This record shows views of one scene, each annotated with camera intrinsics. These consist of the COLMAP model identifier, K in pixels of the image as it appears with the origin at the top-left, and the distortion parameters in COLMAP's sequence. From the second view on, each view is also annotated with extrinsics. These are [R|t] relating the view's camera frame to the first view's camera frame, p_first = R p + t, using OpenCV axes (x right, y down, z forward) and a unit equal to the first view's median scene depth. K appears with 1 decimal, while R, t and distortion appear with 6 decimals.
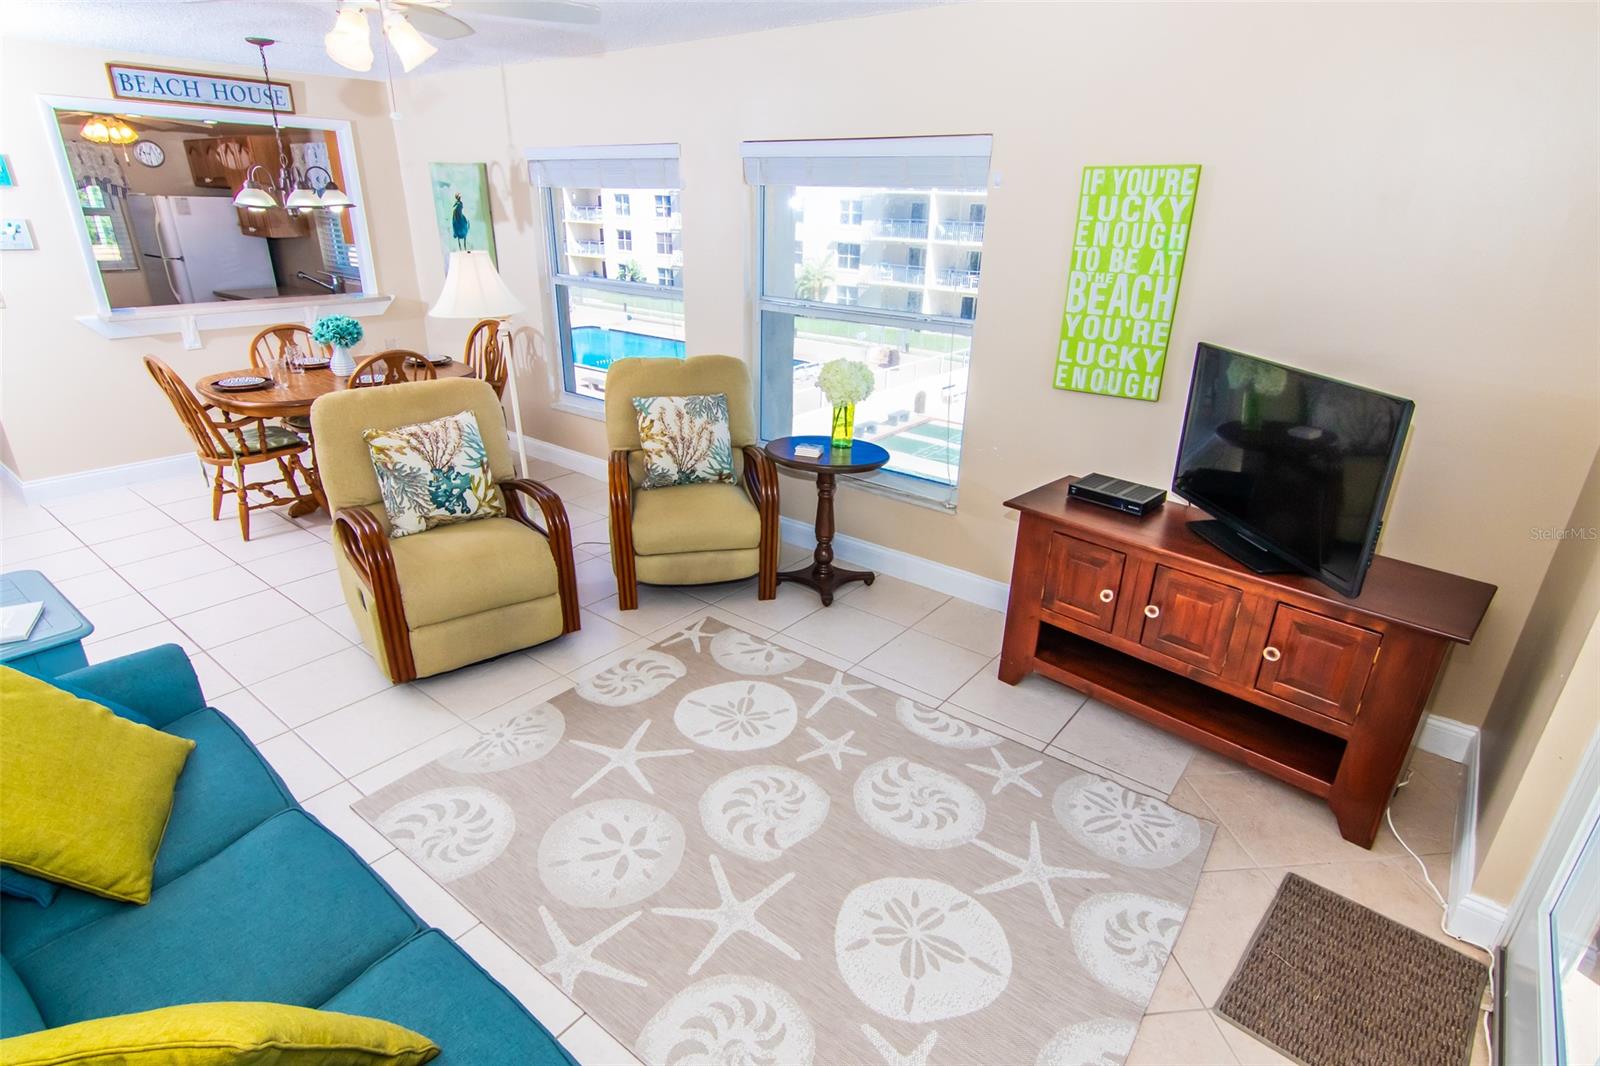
lens RADIAL K [[815.9, 0, 803.2], [0, 815.9, 540.1], [0, 0, 1]] dist [-0.003734, 0.000322]
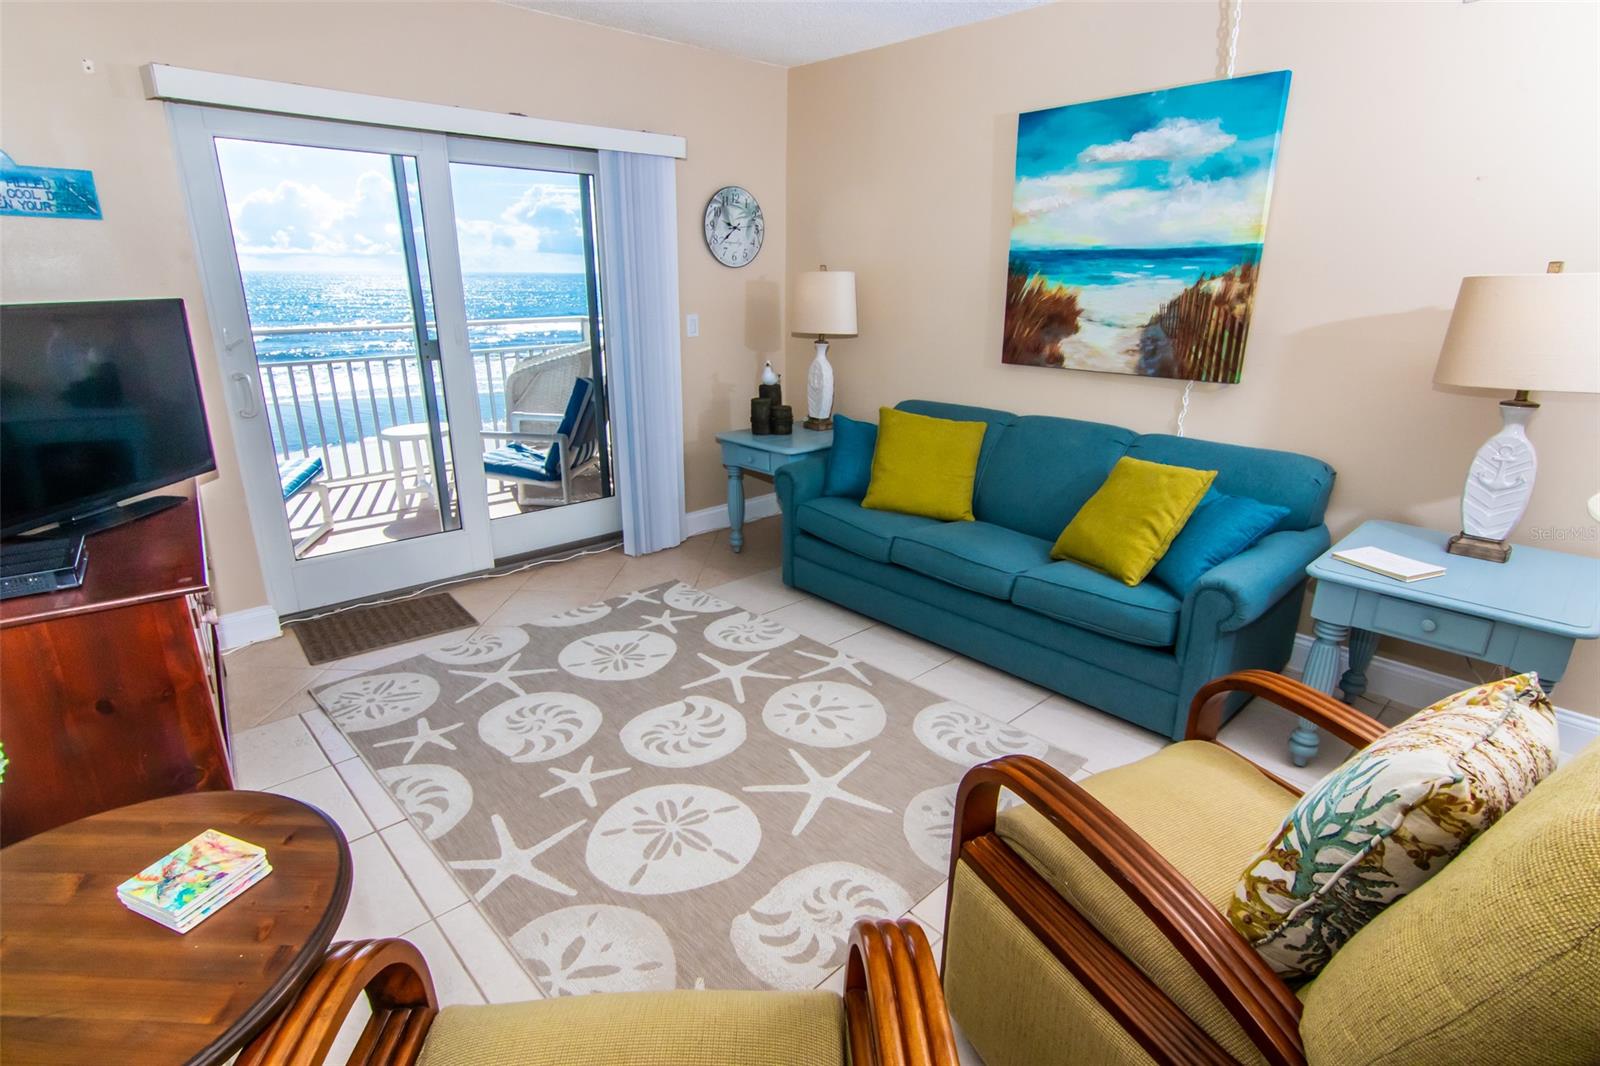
lens RADIAL K [[810.3, 0, 800.0], [0, 810.3, 533.0], [0, 0, 1]] dist [0.000760, -0.000070]
pose [[-0.986840, -0.081095, 0.139894, -0.265719], [0.028861, 0.762920, 0.645849, -0.446496], [-0.159104, 0.641387, -0.750539, 1.332904]]
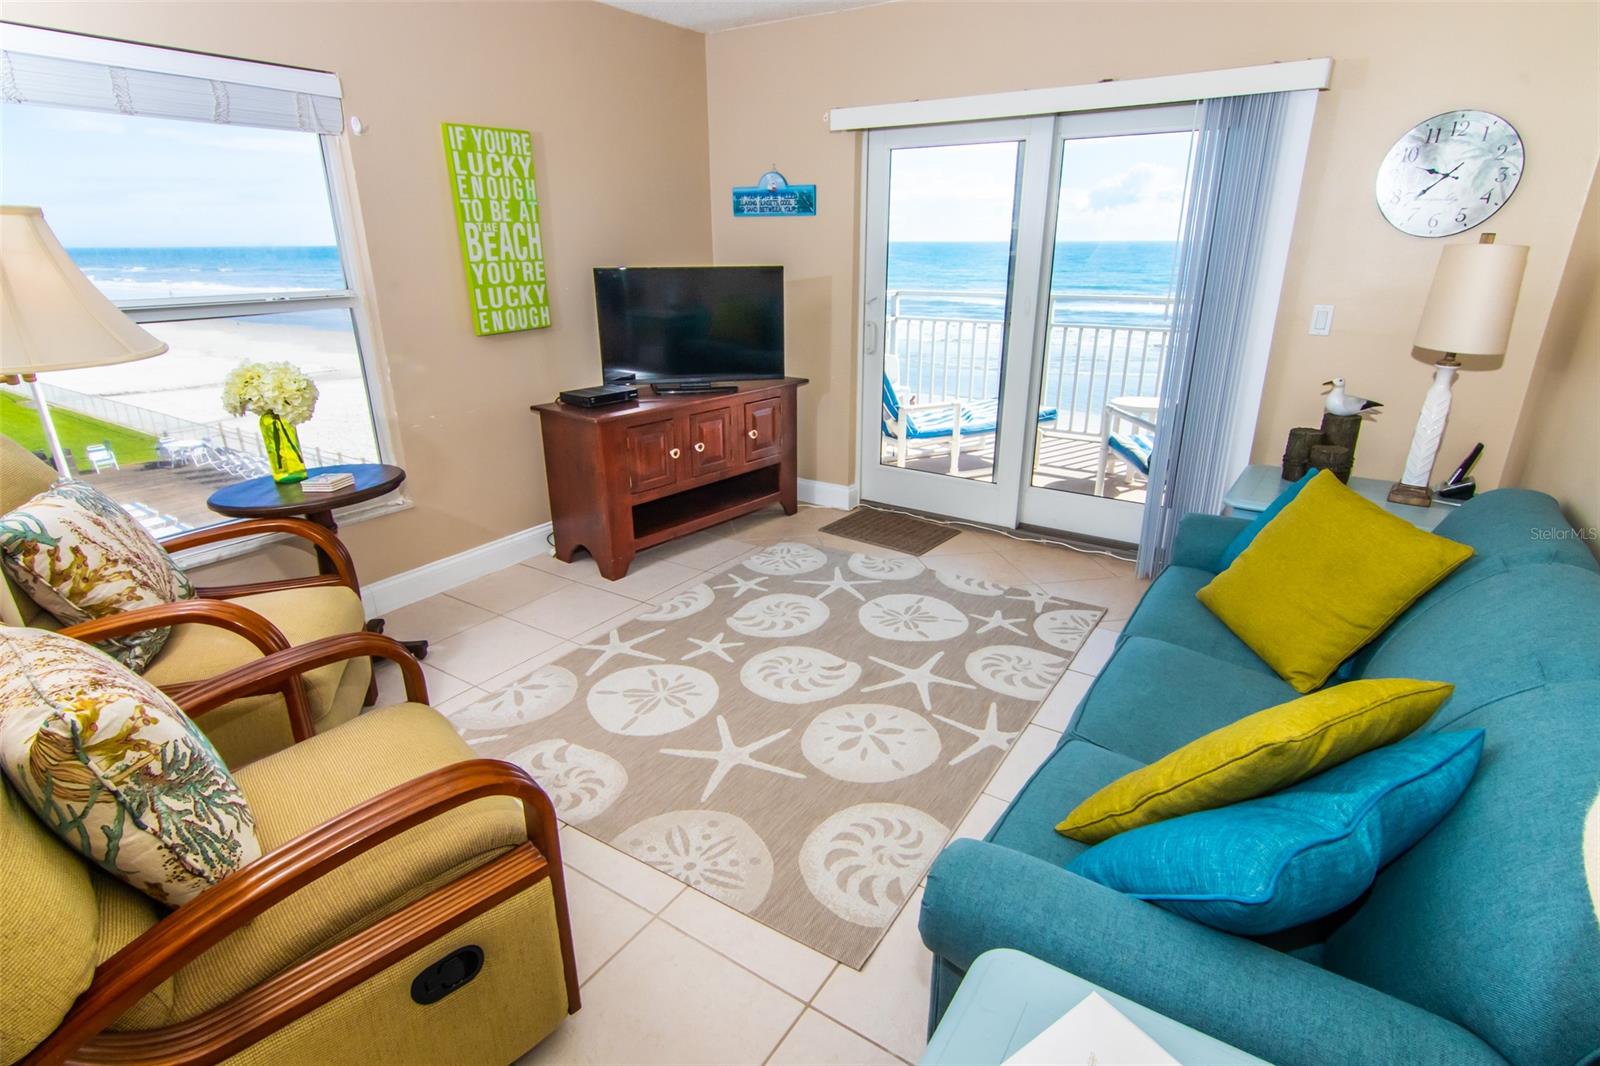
lens RADIAL K [[810.3, 0, 800.0], [0, 810.3, 533.0], [0, 0, 1]] dist [0.000760, -0.000070]
pose [[-0.074820, -0.362531, 0.928963, -0.862893], [0.383657, 0.849403, 0.362383, -0.209072], [-0.920440, 0.383517, 0.075535, 0.698893]]
